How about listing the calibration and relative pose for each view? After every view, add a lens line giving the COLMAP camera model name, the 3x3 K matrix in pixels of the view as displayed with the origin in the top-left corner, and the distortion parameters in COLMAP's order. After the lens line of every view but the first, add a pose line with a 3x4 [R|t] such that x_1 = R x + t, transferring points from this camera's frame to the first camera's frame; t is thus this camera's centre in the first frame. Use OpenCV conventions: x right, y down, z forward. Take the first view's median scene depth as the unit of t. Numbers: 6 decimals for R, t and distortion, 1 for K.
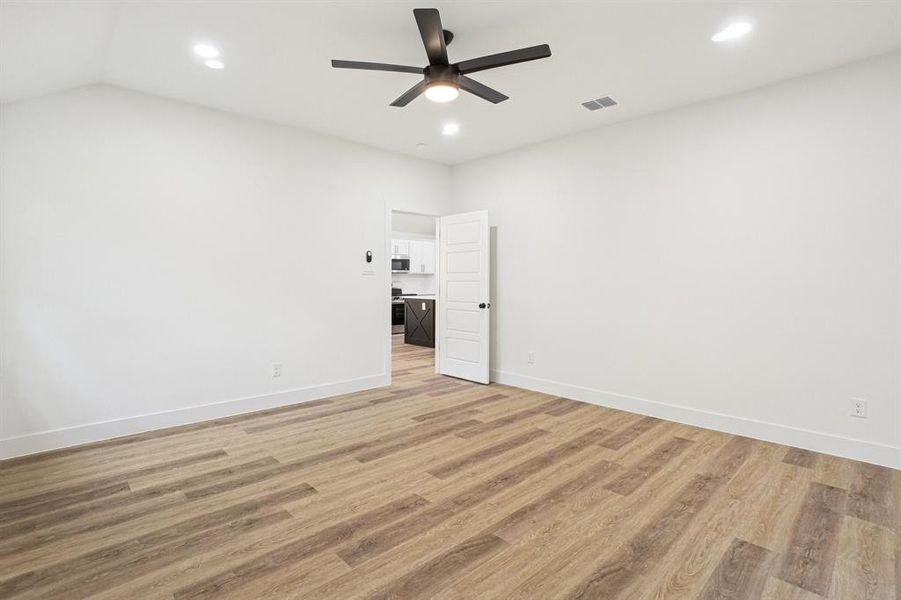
lens RADIAL K [[435.1, 0, 441.8], [0, 435.1, 297.6], [0, 0, 1]] dist [-0.066941, 0.028865]
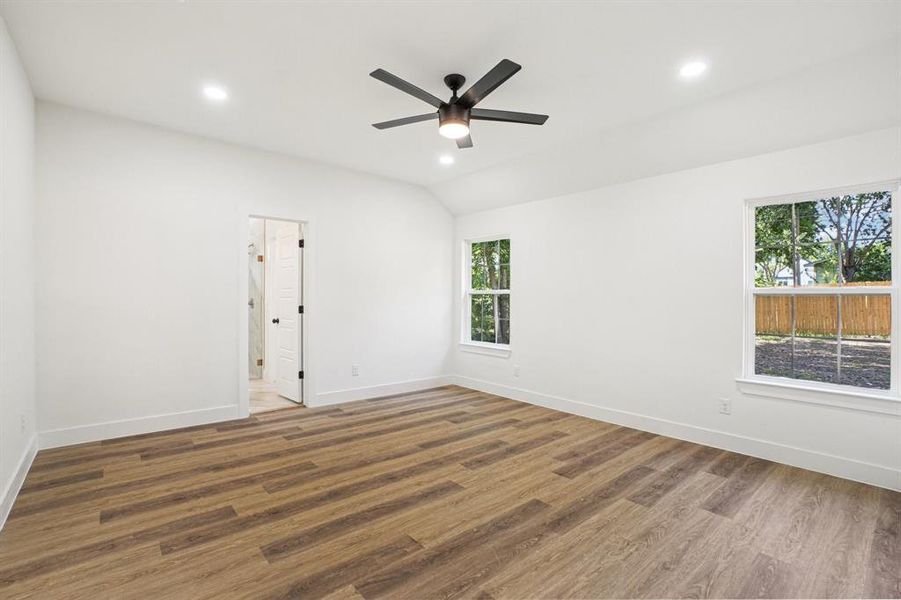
lens RADIAL K [[408.4, 0, 445.1], [0, 408.4, 302.9], [0, 0, 1]] dist [-0.060919, 0.022332]
pose [[-0.998474, -0.013197, 0.053619, -0.035251], [-0.010613, 0.998782, 0.048196, -0.073367], [-0.054190, 0.047553, -0.997398, 1.942631]]
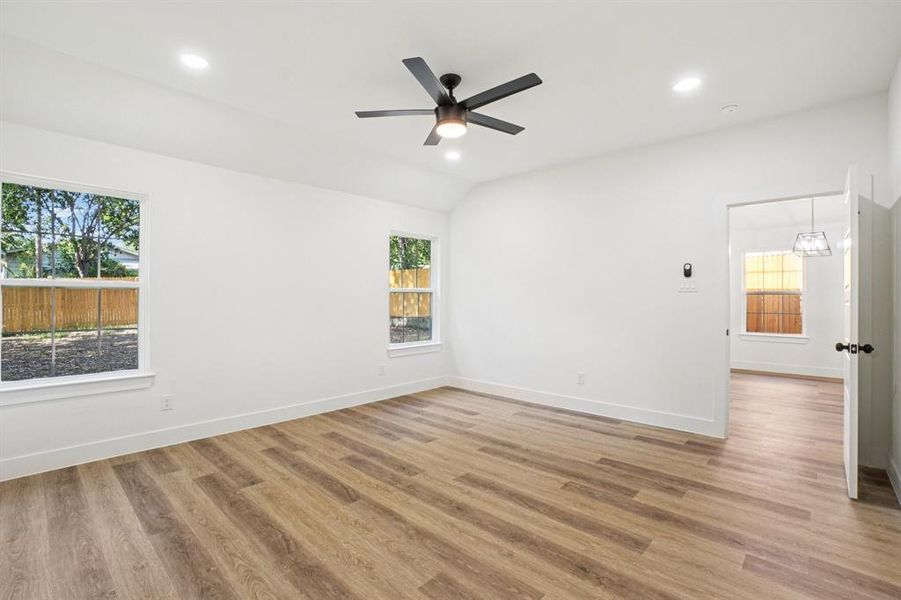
lens RADIAL K [[415.9, 0, 447.1], [0, 415.9, 292.1], [0, 0, 1]] dist [-0.062666, 0.023437]
pose [[0.063727, -0.017132, -0.997820, 1.014909], [-0.043249, 0.998866, -0.019912, -0.029048], [0.997030, 0.044424, 0.062914, 0.872721]]
